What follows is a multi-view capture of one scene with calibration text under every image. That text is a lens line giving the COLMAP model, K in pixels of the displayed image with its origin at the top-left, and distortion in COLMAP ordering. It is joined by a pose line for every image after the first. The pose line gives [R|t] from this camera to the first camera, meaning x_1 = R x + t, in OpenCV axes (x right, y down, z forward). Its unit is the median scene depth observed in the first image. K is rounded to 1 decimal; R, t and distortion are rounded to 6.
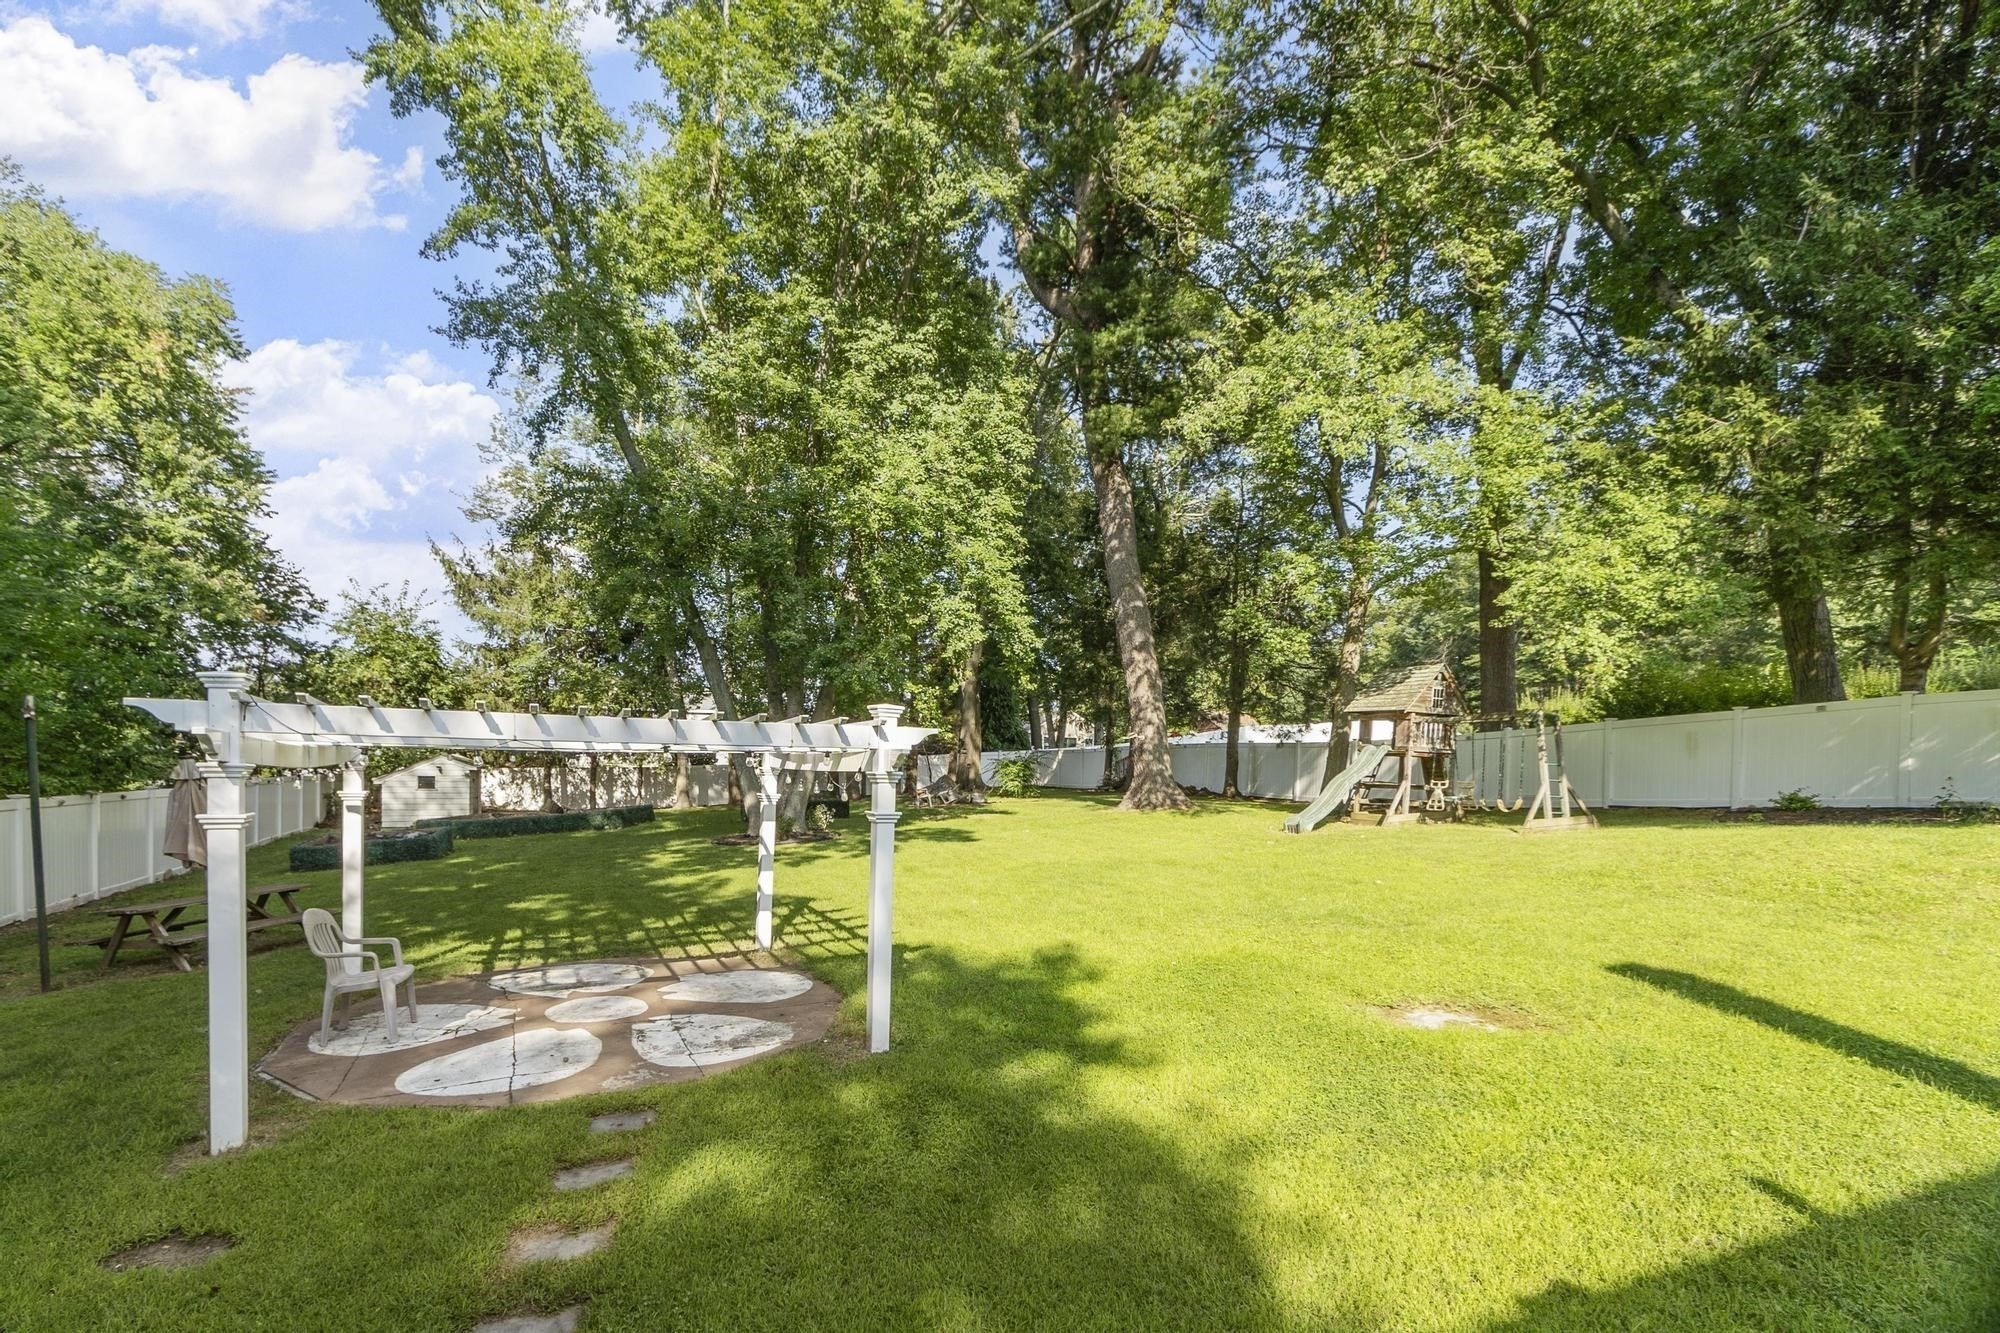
lens RADIAL K [[874.4, 0, 990.2], [0, 874.4, 694.4], [0, 0, 1]] dist [0.003450, 0.000325]
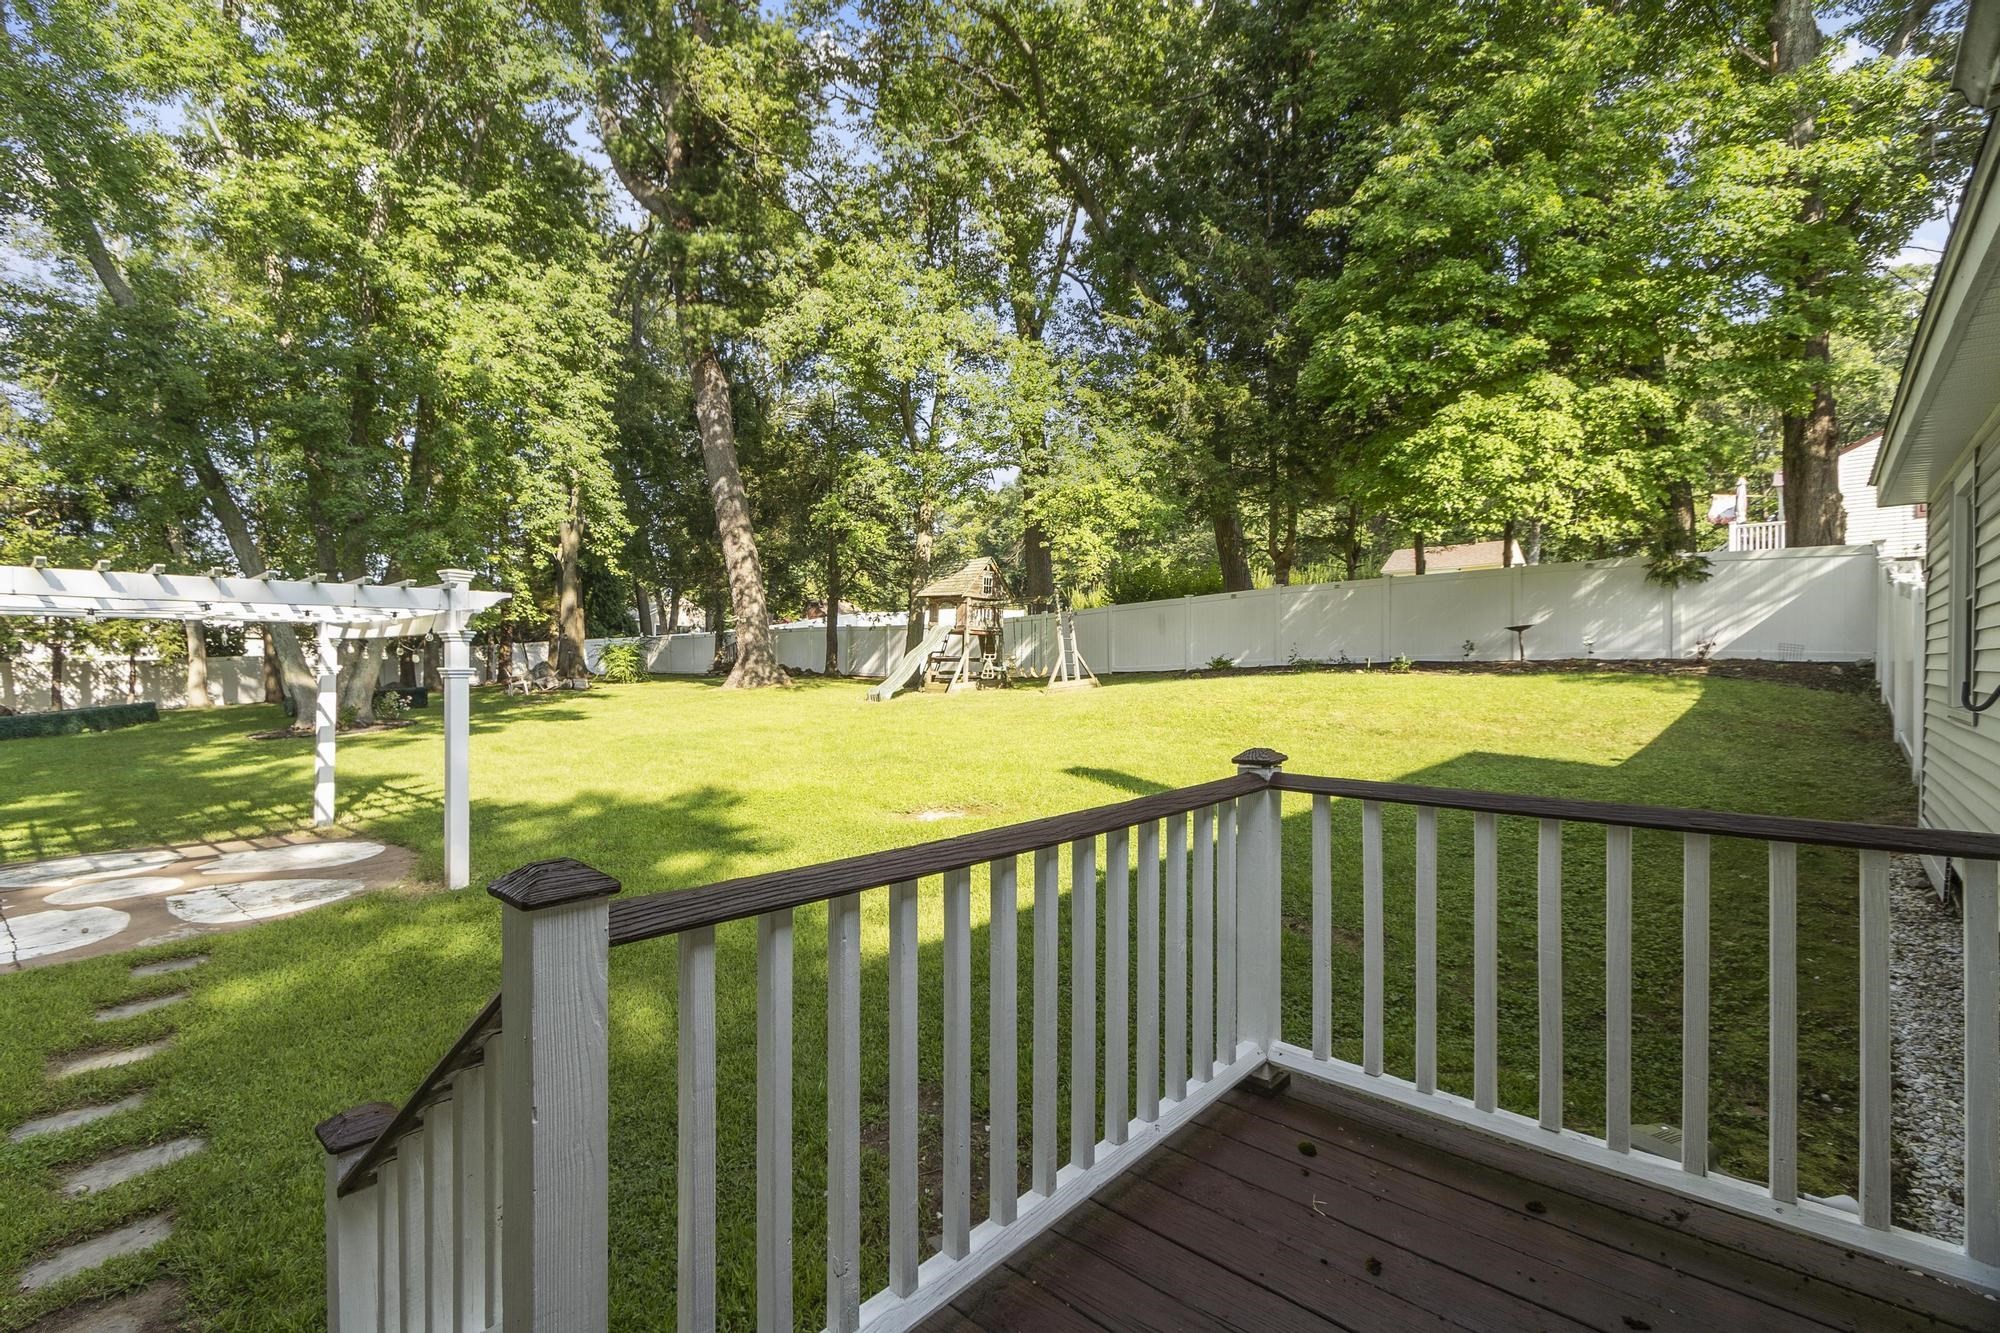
lens RADIAL K [[901.0, 0, 998.1], [0, 901.0, 656.1], [0, 0, 1]] dist [0.003331, 0.000513]
pose [[0.921039, -0.012386, 0.389272, 0.037531], [-0.013704, 0.997845, 0.064174, 0.023220], [-0.389228, -0.064441, 0.918884, -0.181689]]
